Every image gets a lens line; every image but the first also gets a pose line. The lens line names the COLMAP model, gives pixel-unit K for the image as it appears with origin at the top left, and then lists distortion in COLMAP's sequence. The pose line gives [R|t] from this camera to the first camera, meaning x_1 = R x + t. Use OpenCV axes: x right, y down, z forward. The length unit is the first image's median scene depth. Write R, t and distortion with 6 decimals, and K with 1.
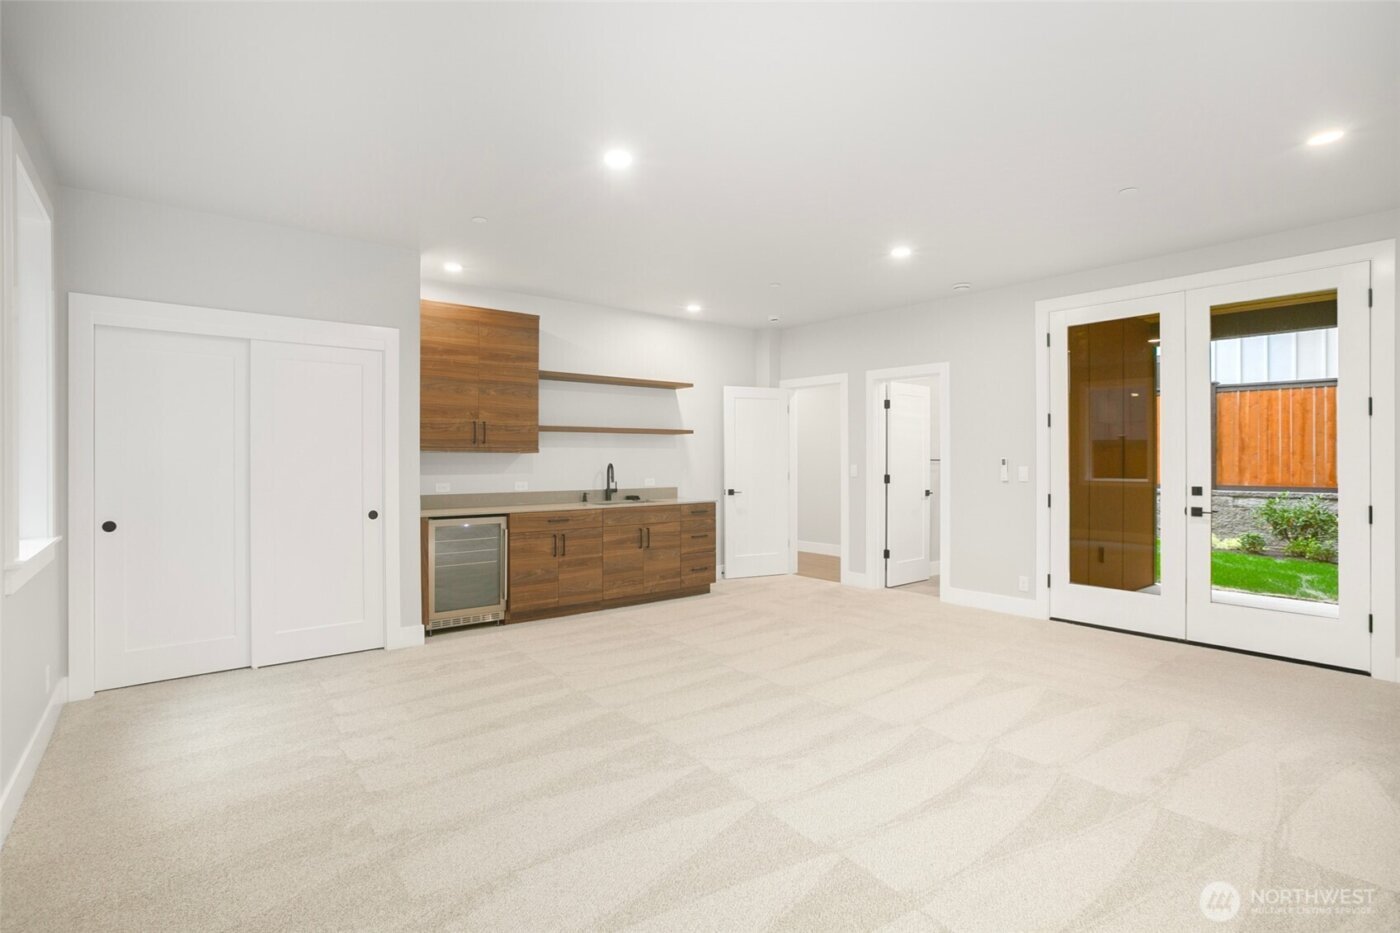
lens RADIAL K [[682.4, 0, 695.8], [0, 682.4, 461.9], [0, 0, 1]] dist [-0.061460, 0.017978]
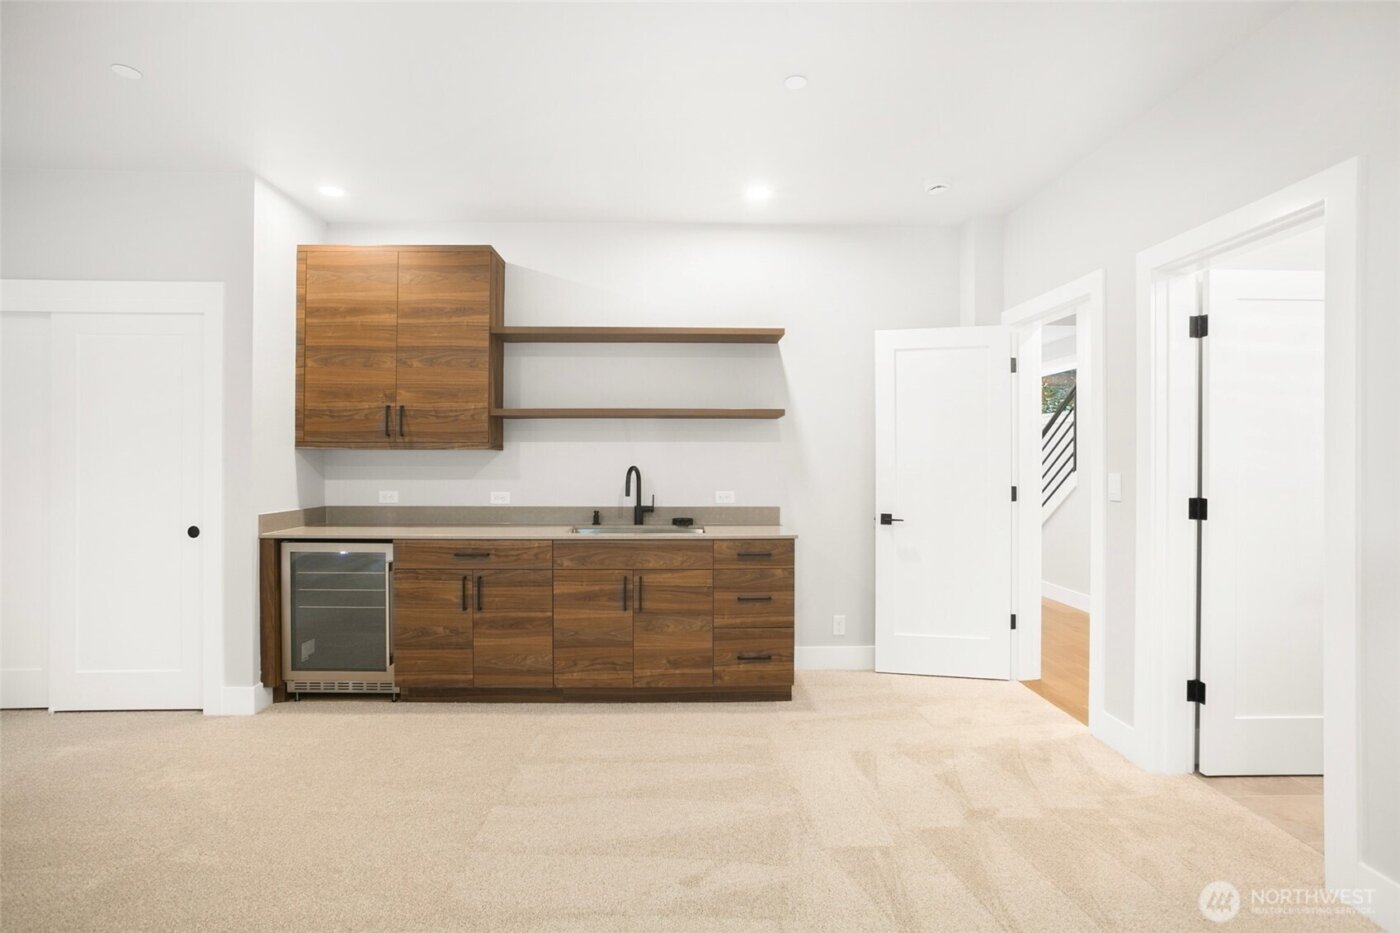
lens RADIAL K [[682.4, 0, 702.3], [0, 682.4, 465.8], [0, 0, 1]] dist [-0.061460, 0.017978]
pose [[0.795915, 0.006437, -0.605374, 0.332112], [-0.004658, 0.999979, 0.004509, -0.001341], [0.605390, -0.000769, 0.795929, 0.581431]]
